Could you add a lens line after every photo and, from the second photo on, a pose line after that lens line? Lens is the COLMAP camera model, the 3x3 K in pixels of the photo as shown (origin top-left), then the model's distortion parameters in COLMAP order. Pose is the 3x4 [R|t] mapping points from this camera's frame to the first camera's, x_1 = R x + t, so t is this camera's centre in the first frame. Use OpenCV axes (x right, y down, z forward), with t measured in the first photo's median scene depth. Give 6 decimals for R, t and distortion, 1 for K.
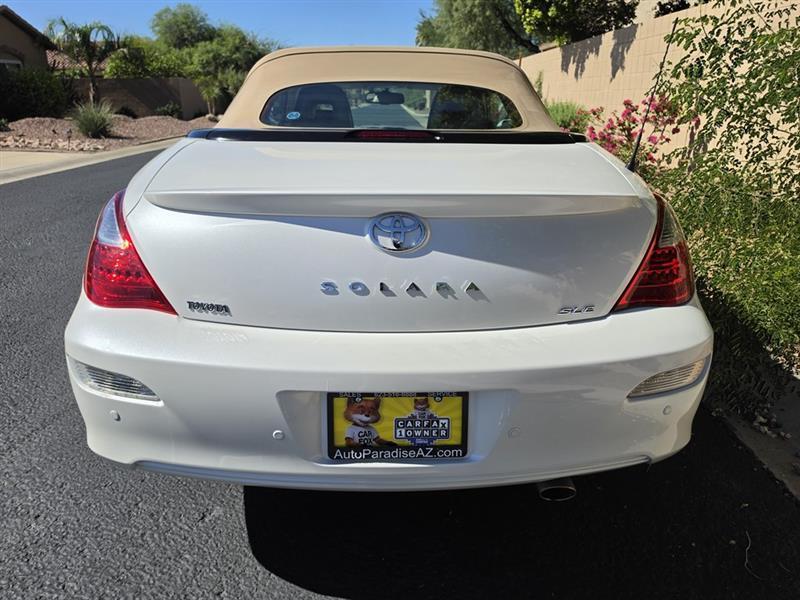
lens RADIAL K [[565.7, 0, 398.2], [0, 565.7, 304.5], [0, 0, 1]] dist [0.032837, -0.039623]
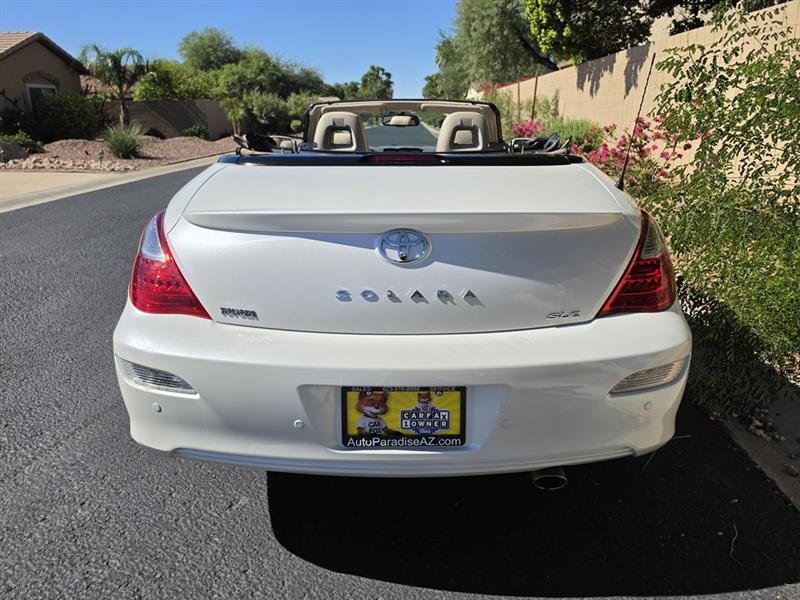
lens RADIAL K [[565.7, 0, 397.9], [0, 565.7, 300.3], [0, 0, 1]] dist [0.032837, -0.039623]
pose [[0.999311, -0.002105, -0.037046, 0.022334], [0.000849, 0.999425, -0.033890, 0.014833], [0.037096, 0.033835, 0.998739, -0.100167]]
